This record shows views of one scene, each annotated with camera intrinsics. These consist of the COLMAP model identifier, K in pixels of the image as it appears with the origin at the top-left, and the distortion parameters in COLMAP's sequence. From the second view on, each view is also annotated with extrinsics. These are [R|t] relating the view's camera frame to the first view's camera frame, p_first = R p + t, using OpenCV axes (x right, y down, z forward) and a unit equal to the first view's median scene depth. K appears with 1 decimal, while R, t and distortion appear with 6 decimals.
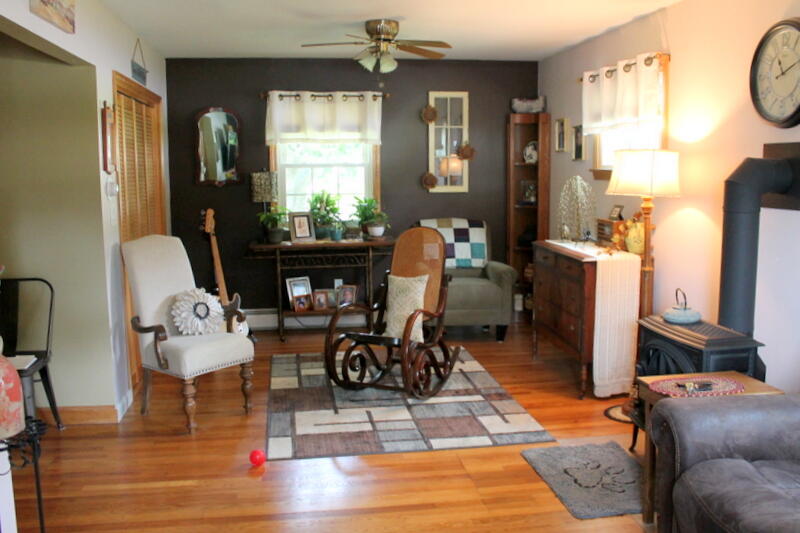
lens RADIAL K [[675.3, 0, 400.0], [0, 675.3, 266.5], [0, 0, 1]] dist [-0.148847, 0.110624]
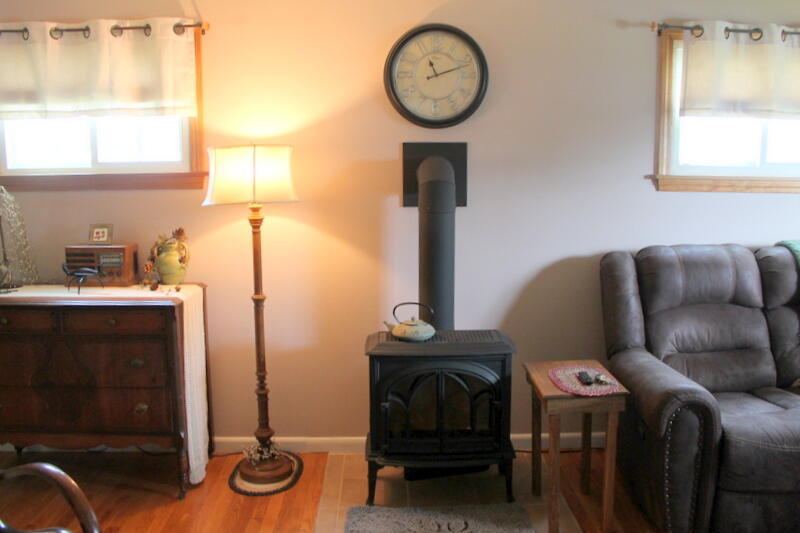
lens RADIAL K [[675.3, 0, 400.0], [0, 675.3, 266.5], [0, 0, 1]] dist [-0.148847, 0.110624]
pose [[0.164402, -0.136316, 0.976929, -0.488369], [0.144412, 0.983059, 0.112869, -0.127222], [-0.975765, 0.122524, 0.181303, 0.892791]]
